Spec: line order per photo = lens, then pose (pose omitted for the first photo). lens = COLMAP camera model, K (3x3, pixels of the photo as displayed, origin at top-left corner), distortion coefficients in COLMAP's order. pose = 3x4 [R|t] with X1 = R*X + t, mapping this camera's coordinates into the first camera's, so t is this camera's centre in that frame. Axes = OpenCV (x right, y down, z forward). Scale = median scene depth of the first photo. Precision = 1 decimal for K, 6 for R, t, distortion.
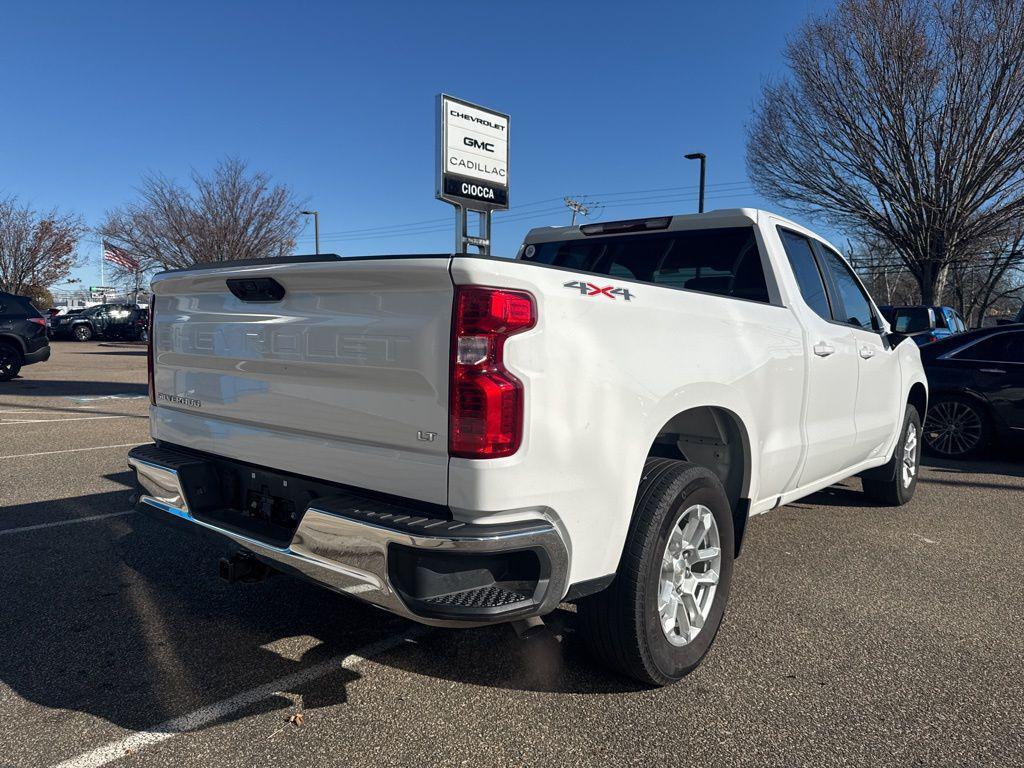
lens RADIAL K [[718.1, 0, 517.2], [0, 718.1, 391.9], [0, 0, 1]] dist [0.048125, -0.065715]
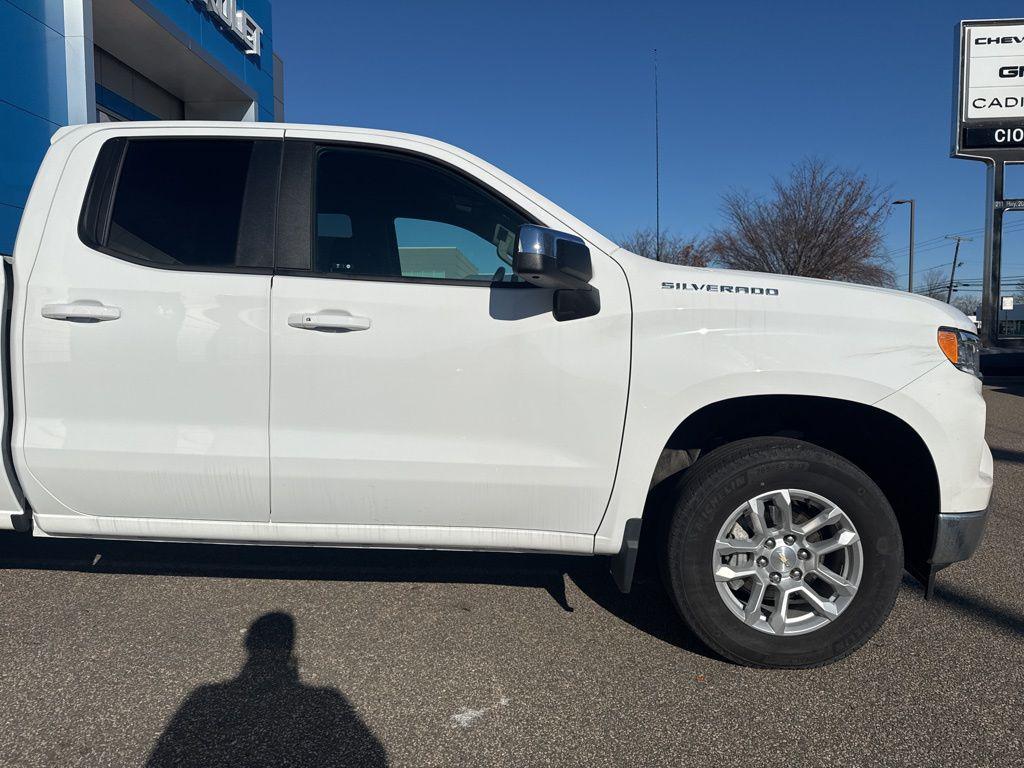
lens RADIAL K [[718.1, 0, 521.0], [0, 718.1, 387.2], [0, 0, 1]] dist [0.048125, -0.065715]
pose [[0.610874, 0.039715, -0.790731, 0.230595], [-0.056300, 0.998392, 0.006651, -0.002729], [0.789723, 0.040455, 0.612128, 0.176078]]
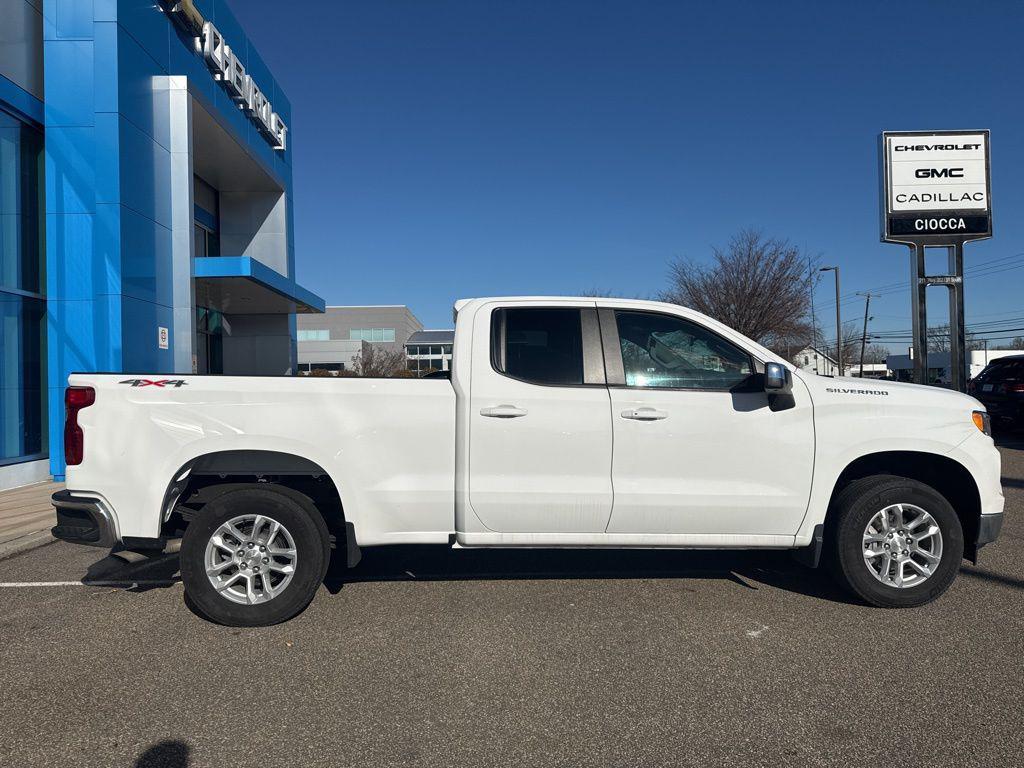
lens RADIAL K [[718.1, 0, 521.0], [0, 718.1, 377.7], [0, 0, 1]] dist [0.048125, -0.065715]
pose [[0.683531, -0.038578, -0.728902, 0.245154], [-0.032254, 0.996031, -0.082962, -0.003216], [0.729209, 0.080217, 0.679573, 0.046672]]
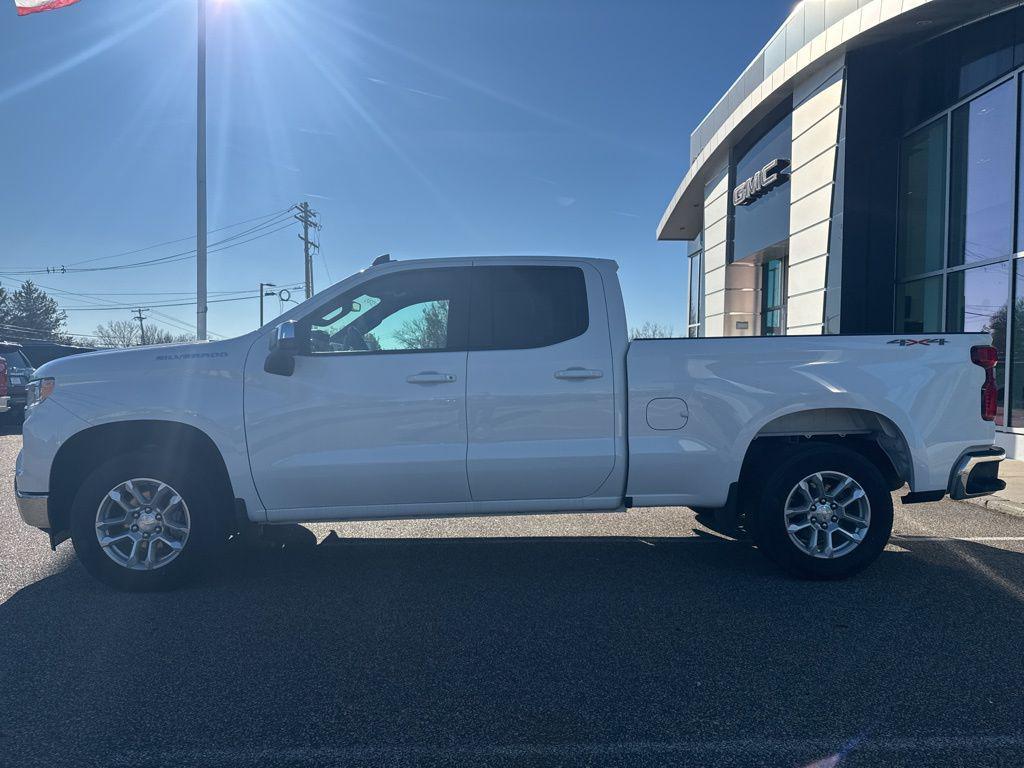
lens RADIAL K [[718.1, 0, 527.0], [0, 718.1, 393.9], [0, 0, 1]] dist [0.048125, -0.065715]
pose [[-0.672103, -0.045175, 0.739078, -0.146264], [0.045459, 0.993737, 0.102080, -0.034766], [-0.739061, 0.102206, -0.665840, 0.408174]]
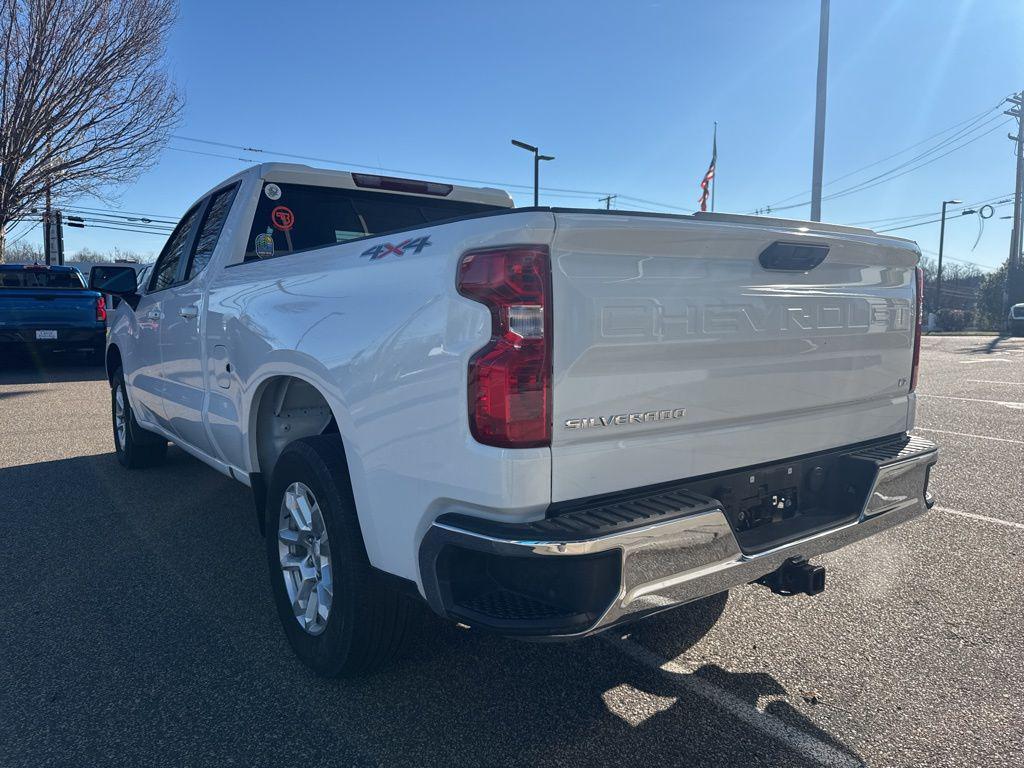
lens RADIAL K [[718.1, 0, 505.5], [0, 718.1, 394.9], [0, 0, 1]] dist [0.048125, -0.065715]
pose [[0.269584, -0.141445, 0.952532, -0.155799], [0.087021, 0.988685, 0.122185, -0.013609], [-0.959037, 0.049951, 0.278842, 0.132298]]
